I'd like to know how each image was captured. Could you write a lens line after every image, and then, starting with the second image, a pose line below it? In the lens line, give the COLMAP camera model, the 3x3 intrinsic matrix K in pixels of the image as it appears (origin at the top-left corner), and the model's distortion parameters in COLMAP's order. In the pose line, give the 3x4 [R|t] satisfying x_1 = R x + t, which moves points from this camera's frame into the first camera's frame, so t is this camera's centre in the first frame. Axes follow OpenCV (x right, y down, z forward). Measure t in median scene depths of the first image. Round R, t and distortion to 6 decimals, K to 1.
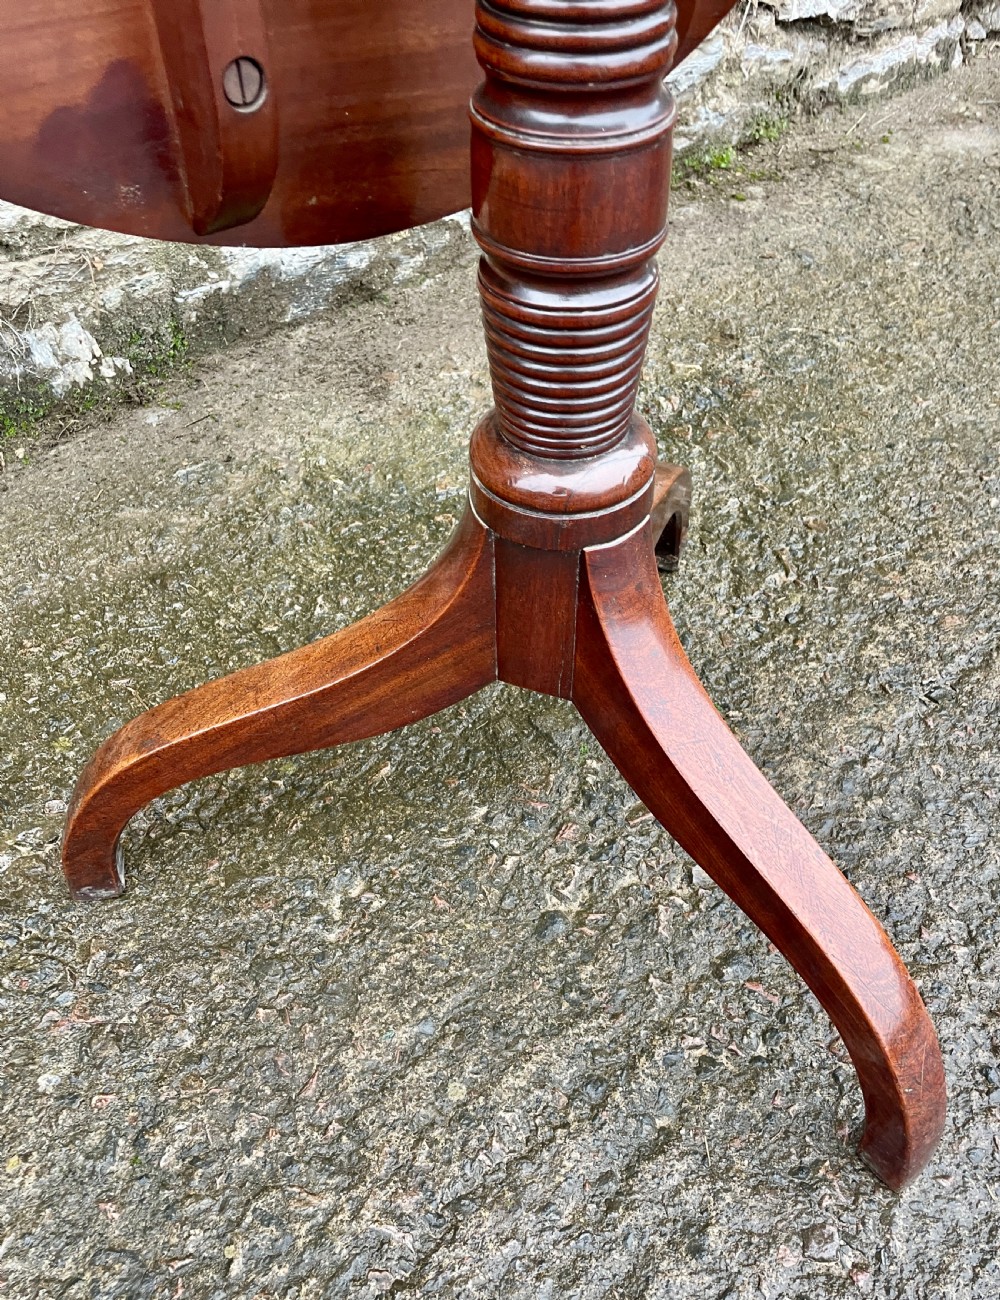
lens RADIAL K [[1106.0, 0, 541.3], [0, 1106.0, 739.8], [0, 0, 1]] dist [0.101102, -0.155600]
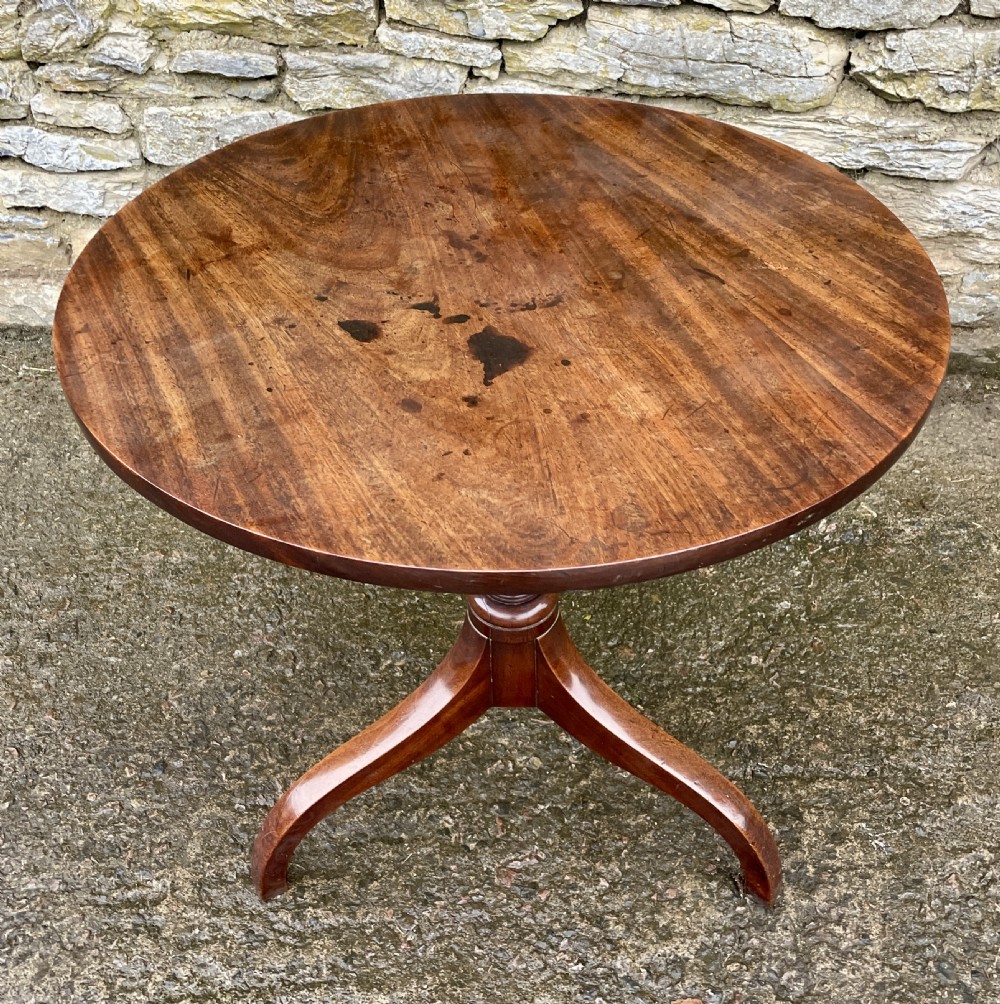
lens RADIAL K [[1175.1, 0, 519.7], [0, 1175.1, 443.6], [0, 0, 1]] dist [0.076931, -0.102323]
pose [[0.709949, 0.428276, -0.559063, 0.885954], [-0.508876, 0.860739, 0.013160, -0.301077], [0.486844, 0.275151, 0.829020, -0.642437]]
